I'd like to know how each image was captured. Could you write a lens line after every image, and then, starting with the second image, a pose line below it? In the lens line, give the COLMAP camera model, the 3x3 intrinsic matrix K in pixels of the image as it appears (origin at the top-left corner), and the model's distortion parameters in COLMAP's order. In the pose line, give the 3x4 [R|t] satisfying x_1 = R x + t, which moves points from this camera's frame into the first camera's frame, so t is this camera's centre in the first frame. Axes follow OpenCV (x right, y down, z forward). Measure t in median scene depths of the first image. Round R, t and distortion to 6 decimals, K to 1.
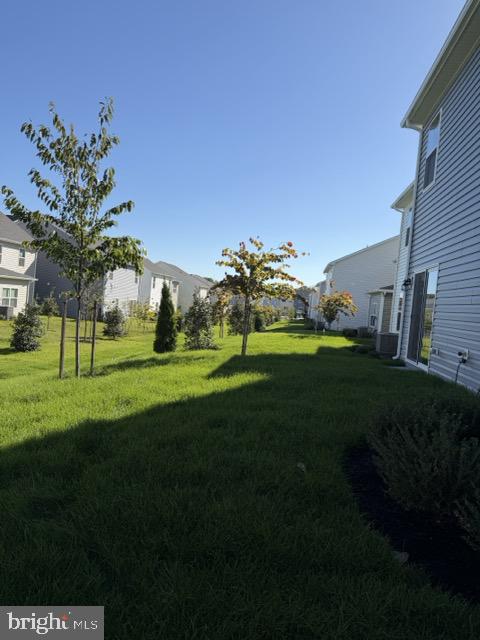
lens RADIAL K [[445.8, 0, 240.0], [0, 445.8, 320.0], [0, 0, 1]] dist [0.102448, -0.160395]
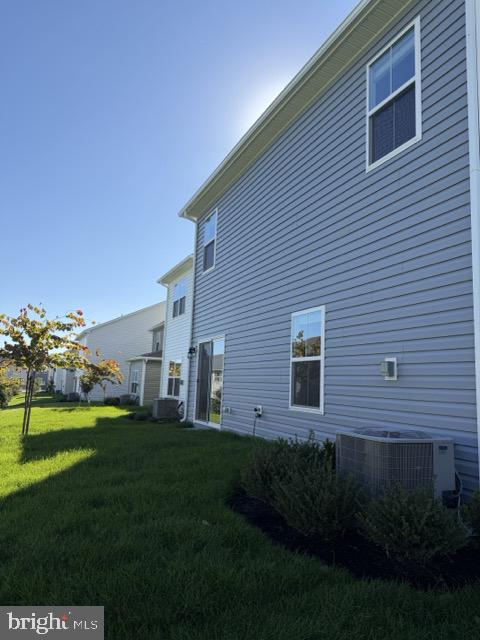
lens RADIAL K [[450.6, 0, 246.2], [0, 450.6, 322.7], [0, 0, 1]] dist [0.029419, -0.003555]
pose [[0.836050, 0.021139, 0.548245, -0.111049], [0.057108, 0.990477, -0.125278, -0.003659], [-0.545672, 0.136048, 0.826881, -0.006573]]
